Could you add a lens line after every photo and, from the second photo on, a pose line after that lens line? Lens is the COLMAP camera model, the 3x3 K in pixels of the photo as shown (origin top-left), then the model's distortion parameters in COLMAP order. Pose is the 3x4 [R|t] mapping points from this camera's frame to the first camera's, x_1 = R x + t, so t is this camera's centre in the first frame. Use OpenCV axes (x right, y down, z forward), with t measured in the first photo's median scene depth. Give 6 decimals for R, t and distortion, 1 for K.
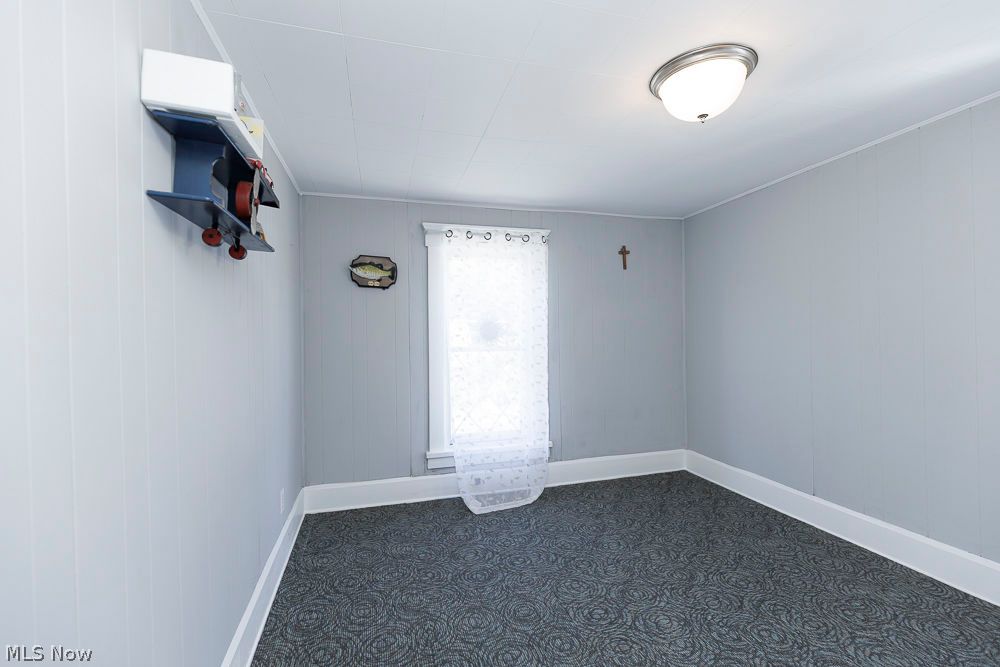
lens RADIAL K [[442.5, 0, 508.7], [0, 442.5, 330.4], [0, 0, 1]] dist [0.011261, -0.000016]
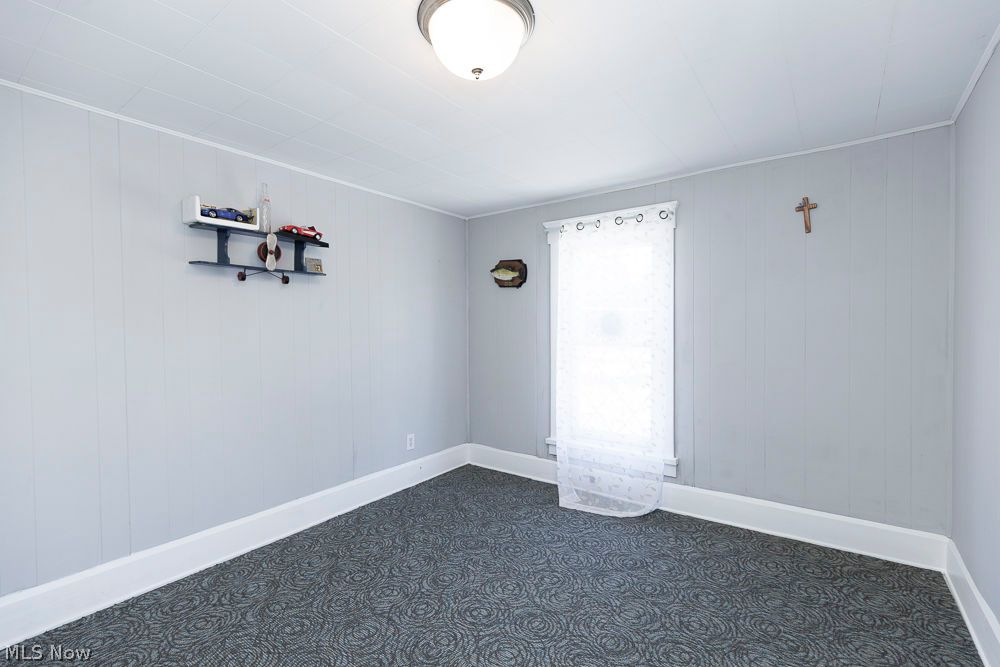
lens RADIAL K [[442.5, 0, 508.7], [0, 442.5, 330.4], [0, 0, 1]] dist [0.011261, -0.000016]
pose [[0.621784, 0.012328, -0.783092, 0.597314], [-0.002568, 0.999903, 0.013702, 0.002157], [0.783184, -0.006509, 0.621755, 0.267176]]
